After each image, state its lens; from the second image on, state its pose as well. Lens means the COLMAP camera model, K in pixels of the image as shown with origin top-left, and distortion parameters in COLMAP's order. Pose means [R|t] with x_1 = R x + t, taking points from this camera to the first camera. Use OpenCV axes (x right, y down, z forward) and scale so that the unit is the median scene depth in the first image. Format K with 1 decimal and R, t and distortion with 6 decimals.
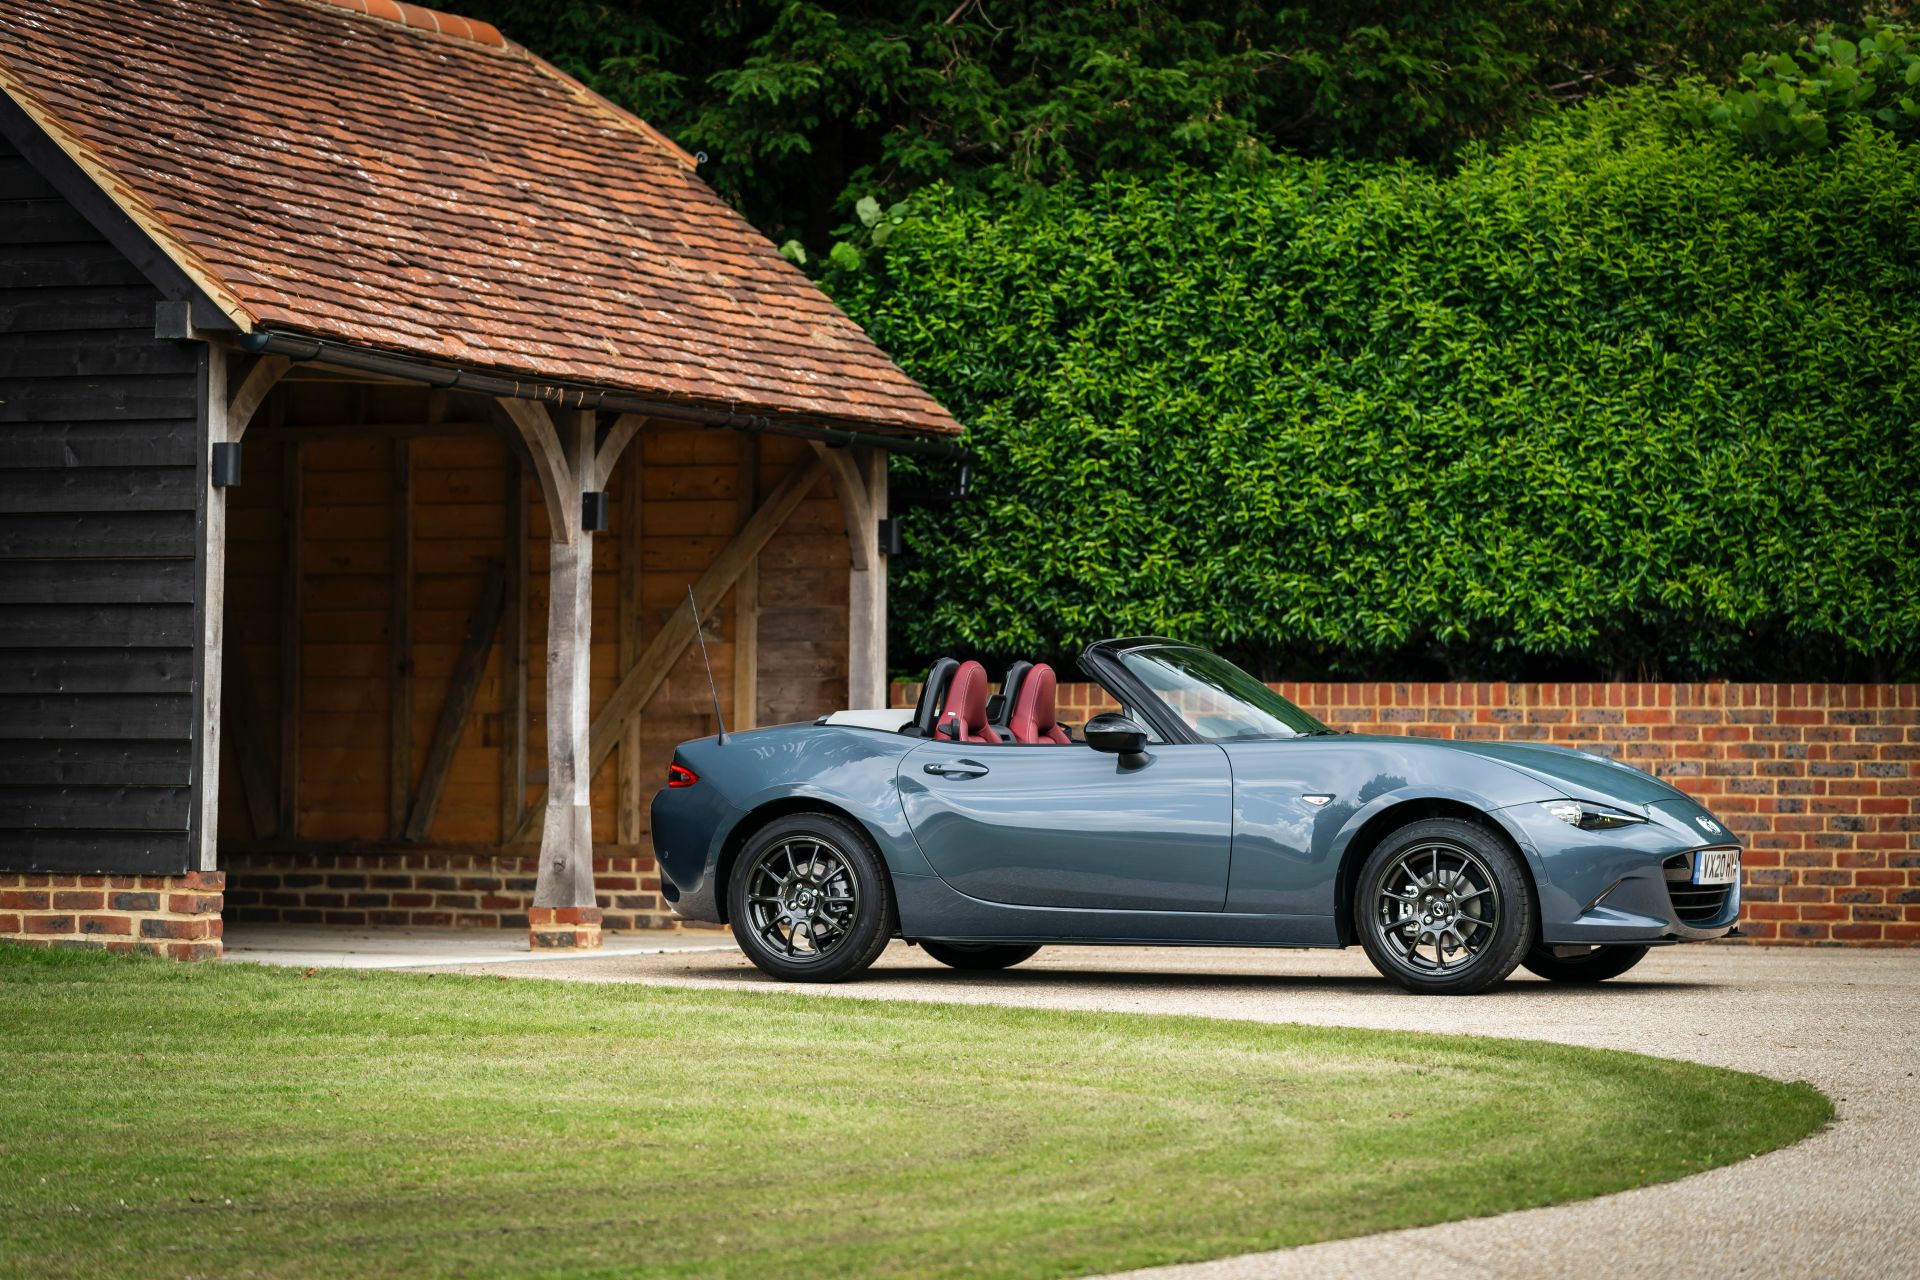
lens RADIAL K [[5984.5, 0, 960.0], [0, 5984.5, 640.0], [0, 0, 1]] dist [0.043769, -0.372432]
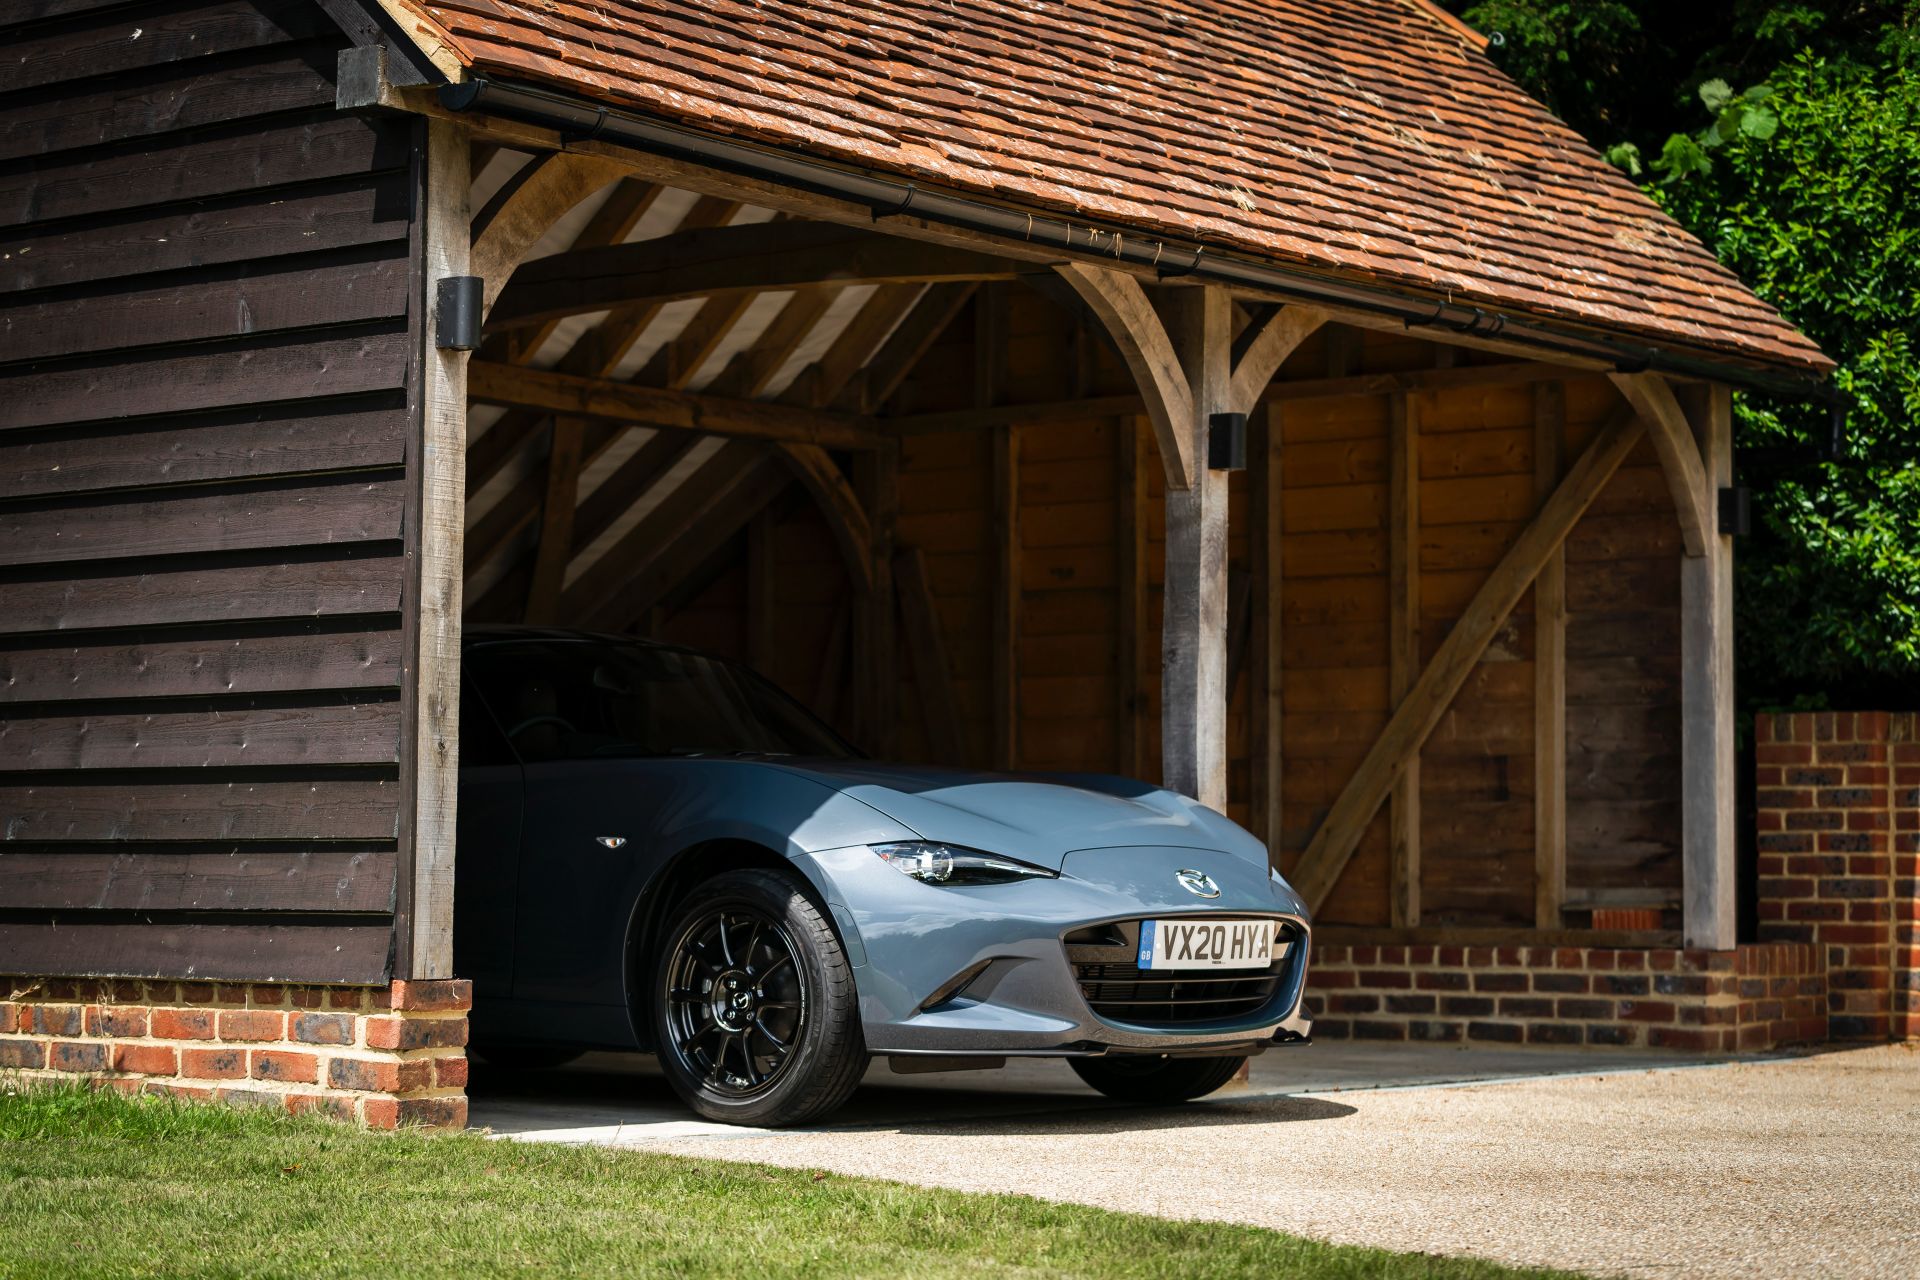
lens RADIAL K [[4165.9, 0, 1016.8], [0, 4165.9, 635.1], [0, 0, 1]] dist [-0.064560, 0.217503]
pose [[0.968317, -0.018520, -0.249035, 0.030934], [0.010213, 0.999349, -0.034609, 0.015319], [0.249513, 0.030969, 0.967876, 0.493064]]
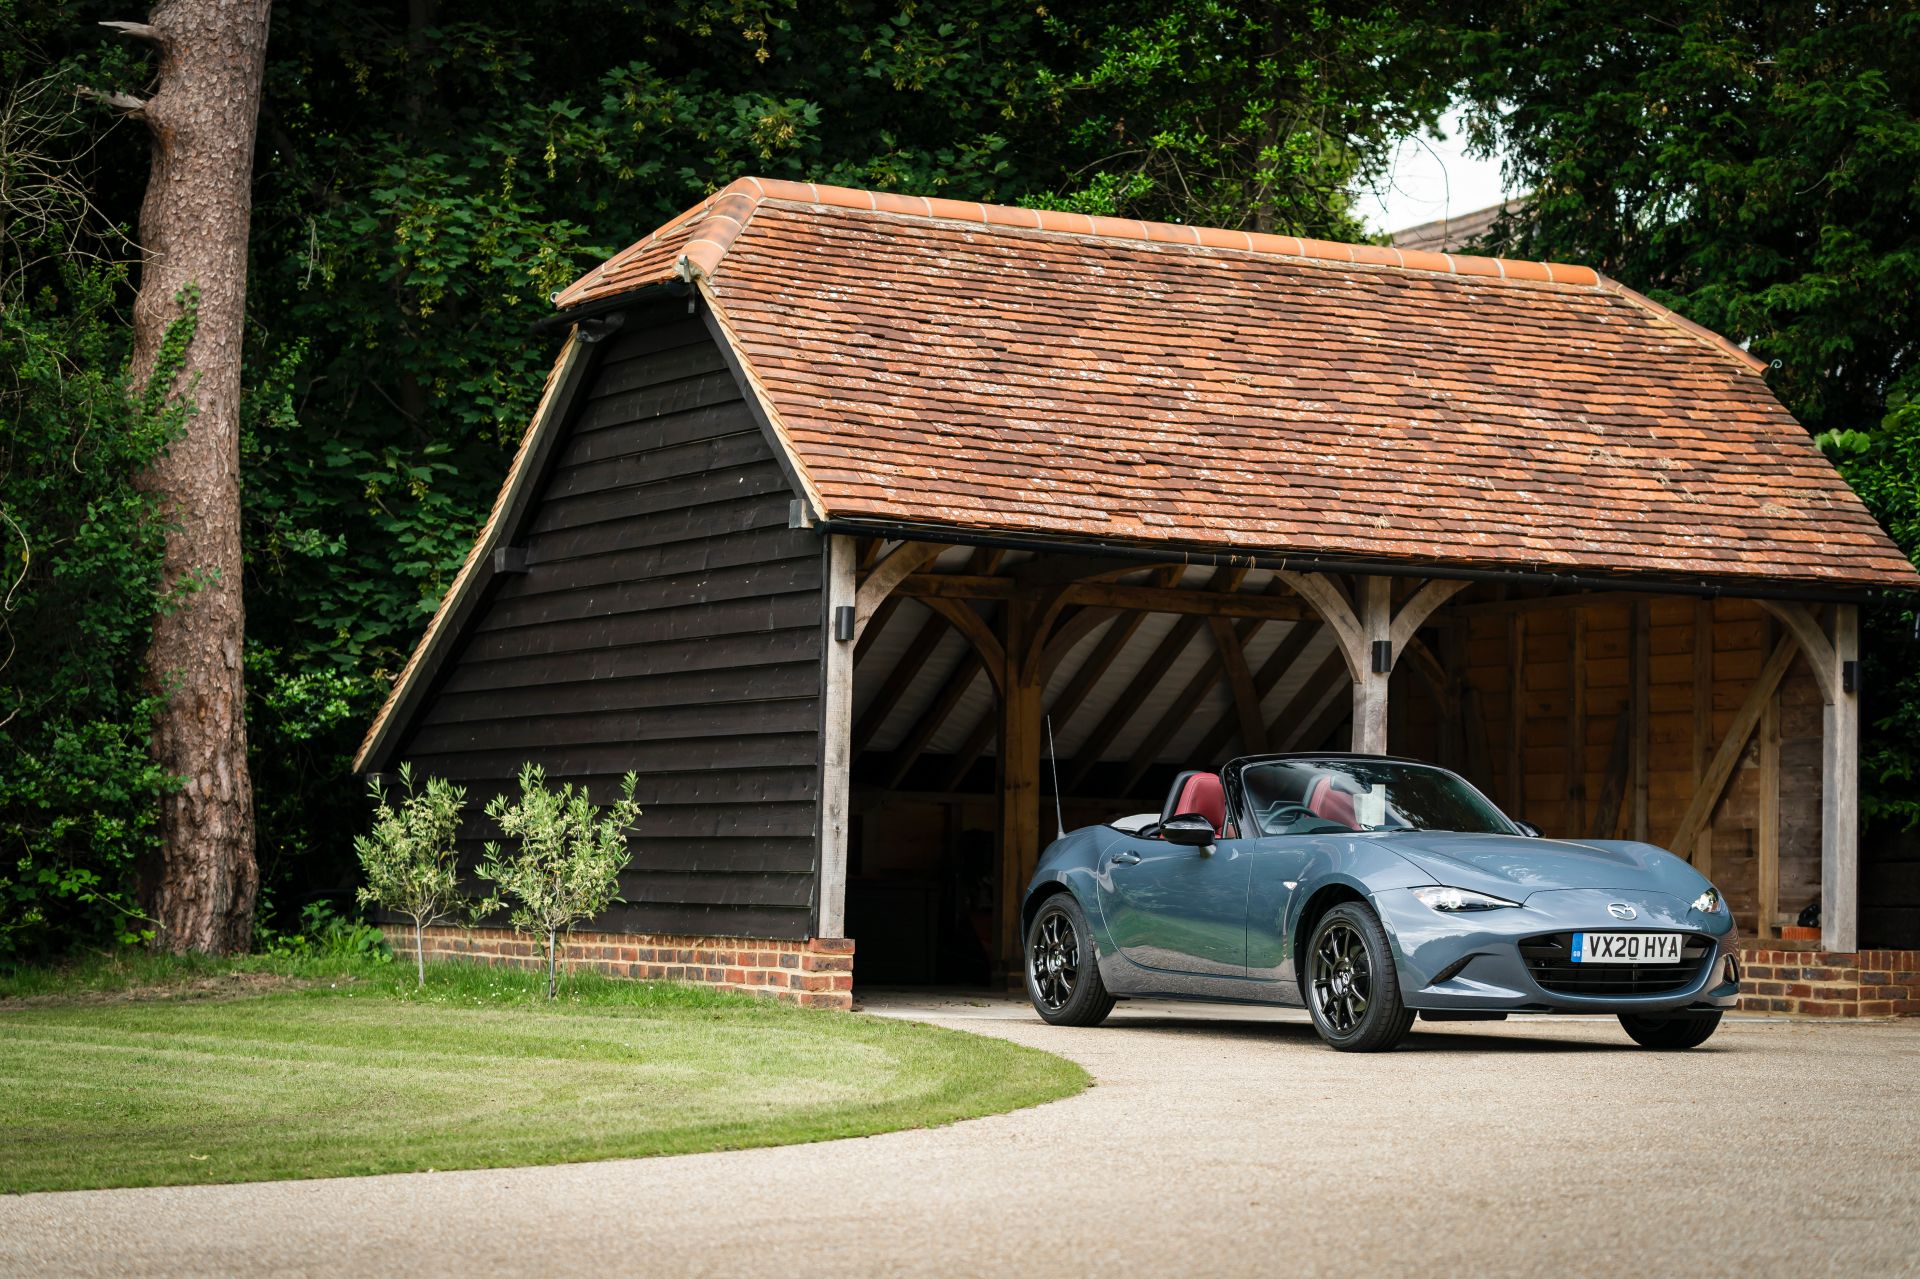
lens RADIAL K [[4433.8, 0, 960.0], [0, 4433.8, 639.5], [0, 0, 1]] dist [-0.000197, -0.388254]
pose [[0.780601, -0.027177, -0.624439, 0.403474], [0.002277, 0.999171, -0.040640, 0.010678], [0.625026, 0.030302, 0.780016, 0.220160]]
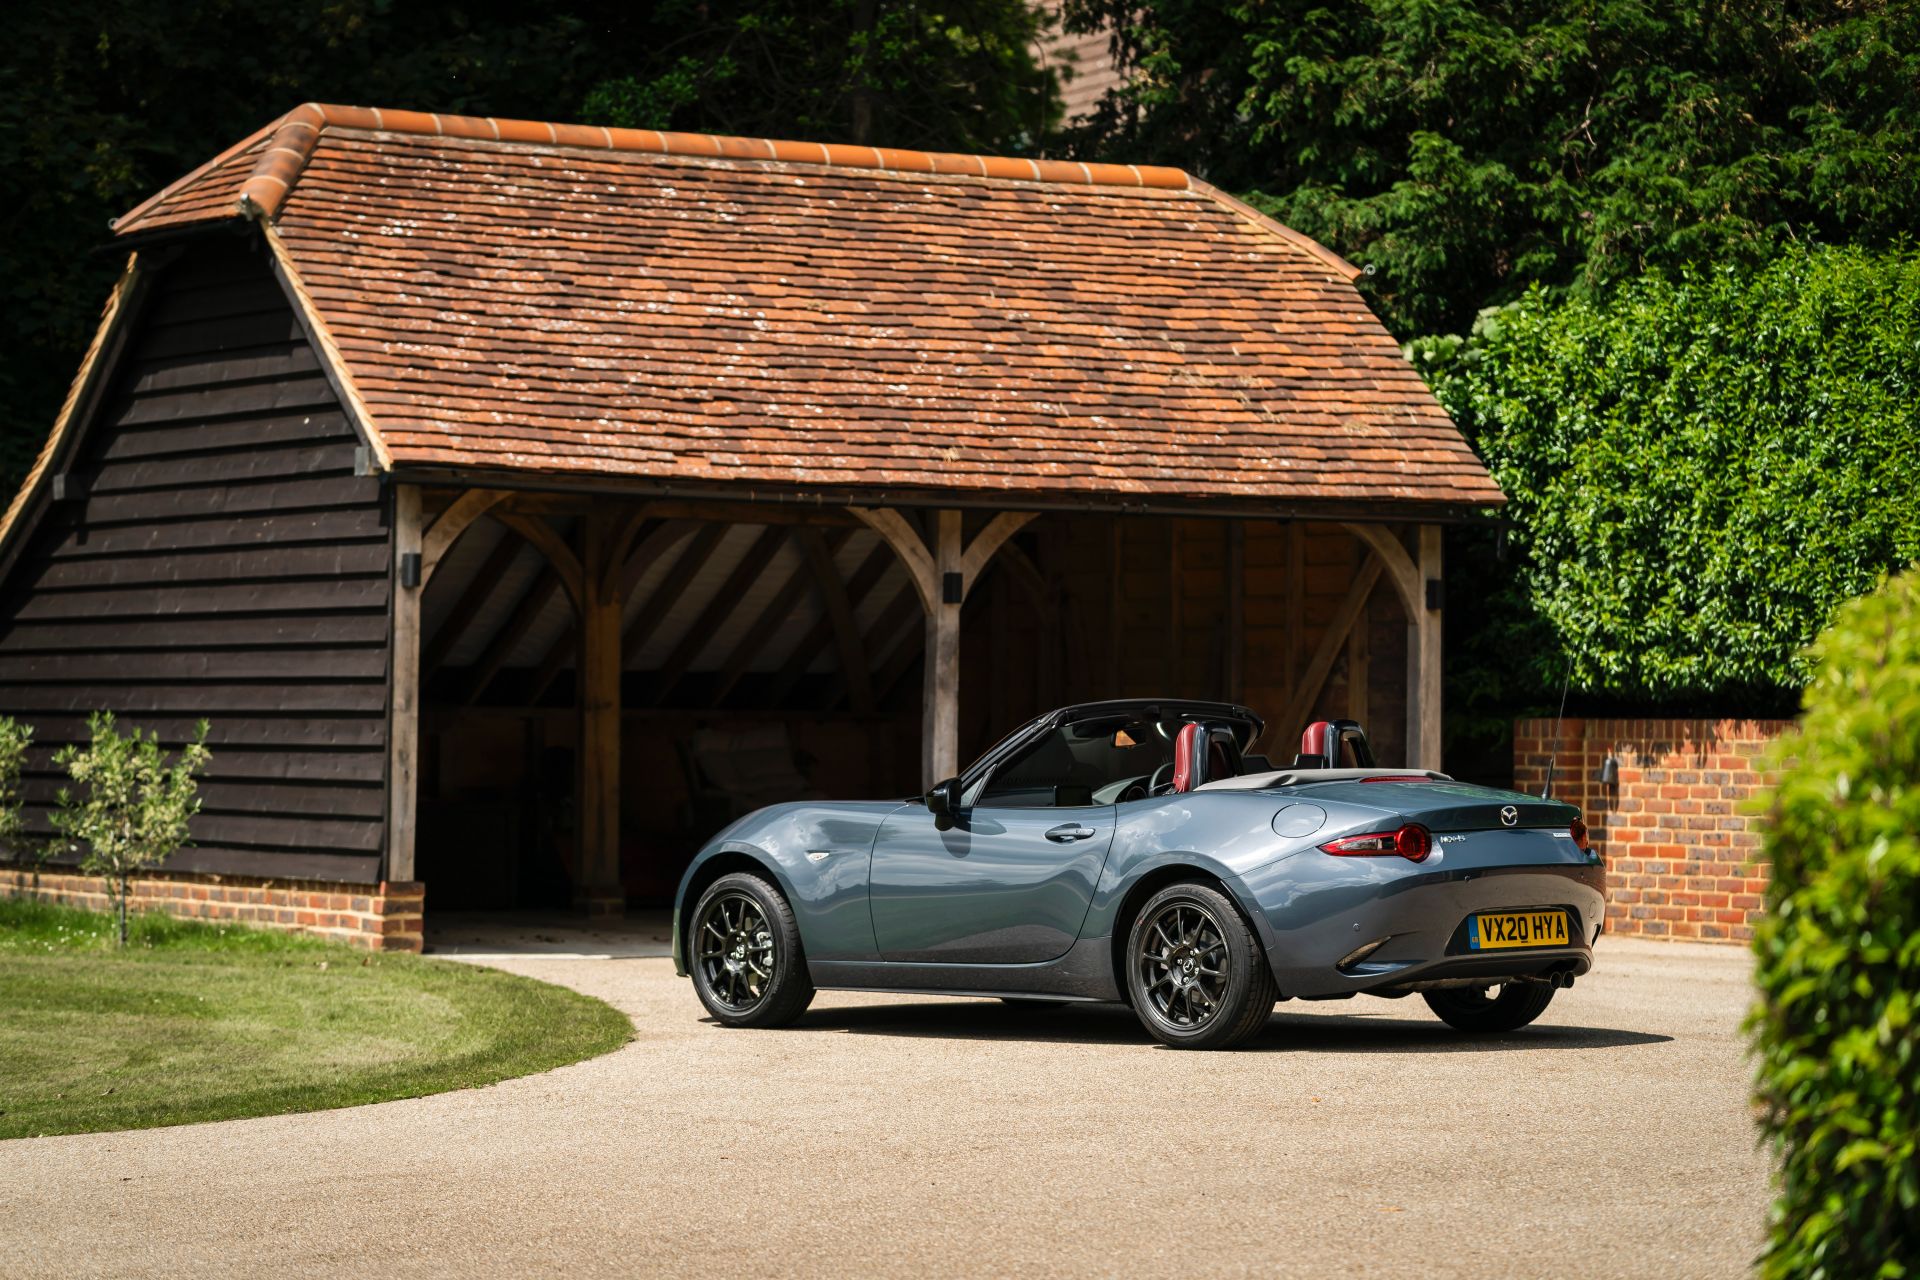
lens RADIAL K [[5615.6, 0, 960.0], [0, 5615.6, 640.0], [0, 0, 1]] dist [0.021988, -0.448029]
pose [[0.818832, -0.008016, -0.573977, 0.552085], [0.012330, 0.999917, 0.003625, -0.013937], [0.573900, -0.010046, 0.818863, 0.055729]]
